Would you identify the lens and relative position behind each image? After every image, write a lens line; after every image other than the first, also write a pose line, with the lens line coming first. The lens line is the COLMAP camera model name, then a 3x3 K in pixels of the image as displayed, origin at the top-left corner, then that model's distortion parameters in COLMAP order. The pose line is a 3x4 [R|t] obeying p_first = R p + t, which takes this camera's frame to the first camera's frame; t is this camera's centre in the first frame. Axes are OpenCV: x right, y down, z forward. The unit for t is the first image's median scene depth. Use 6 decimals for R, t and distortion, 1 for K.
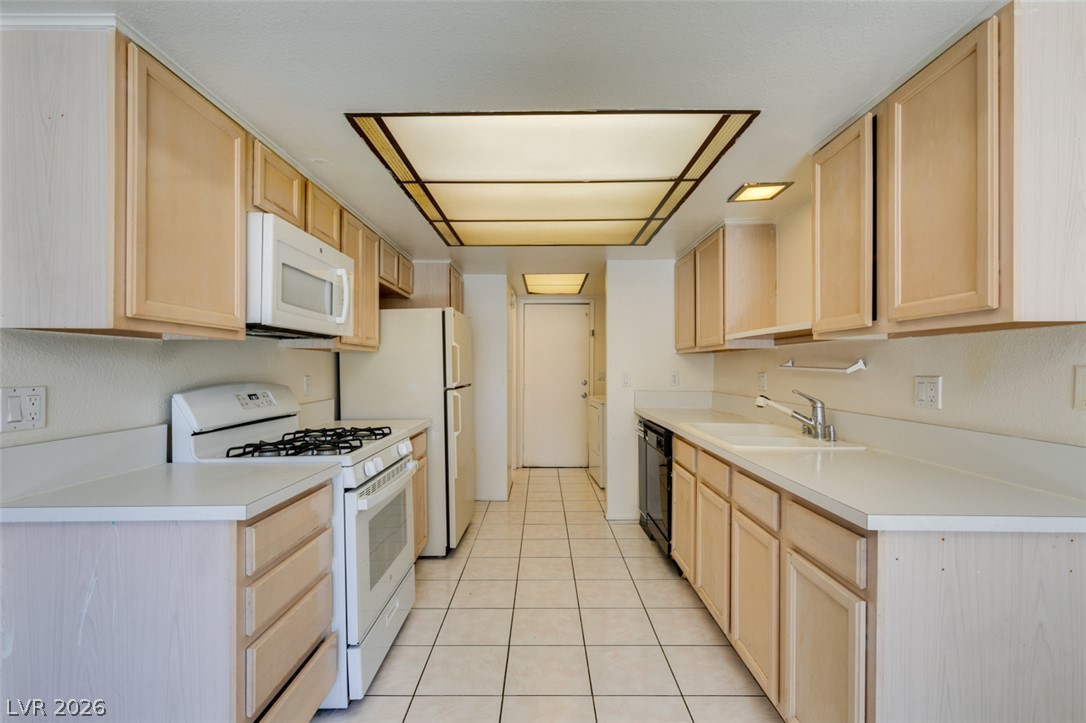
lens RADIAL K [[484.7, 0, 550.1], [0, 484.7, 366.5], [0, 0, 1]] dist [0.002557, 0.000435]
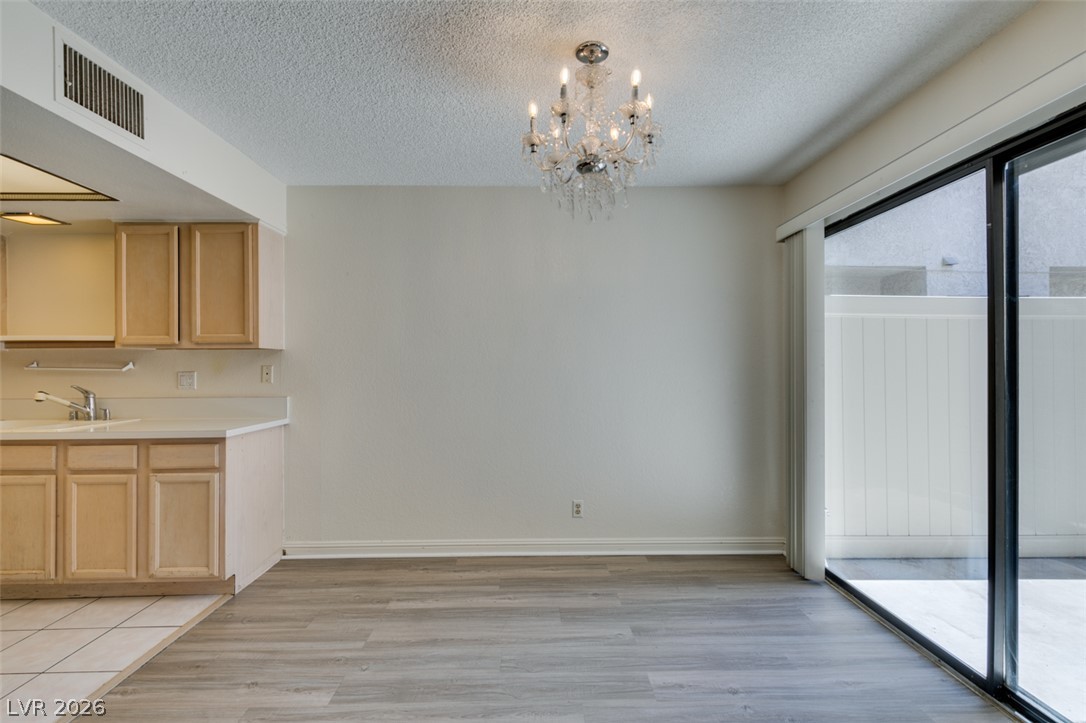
lens RADIAL K [[484.7, 0, 543.2], [0, 484.7, 362.9], [0, 0, 1]] dist [0.002557, 0.000435]
pose [[-0.026941, 0.004737, 0.999626, -0.880076], [0.007476, 0.999962, -0.004537, 0.004179], [-0.999609, 0.007351, -0.026975, -0.229941]]
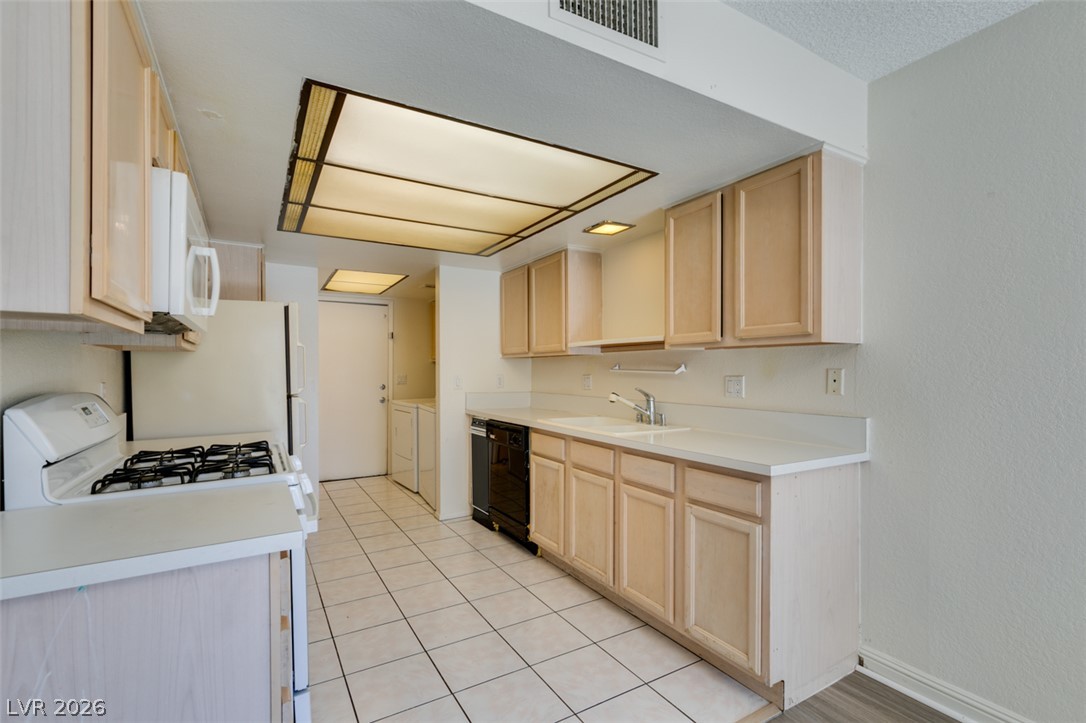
lens RADIAL K [[484.7, 0, 541.6], [0, 484.7, 371.3], [0, 0, 1]] dist [0.002557, 0.000435]
pose [[0.861673, -0.001519, 0.507462, -0.387402], [0.000854, 0.999998, 0.001544, 0.002492], [-0.507464, -0.000897, 0.861673, 0.026828]]
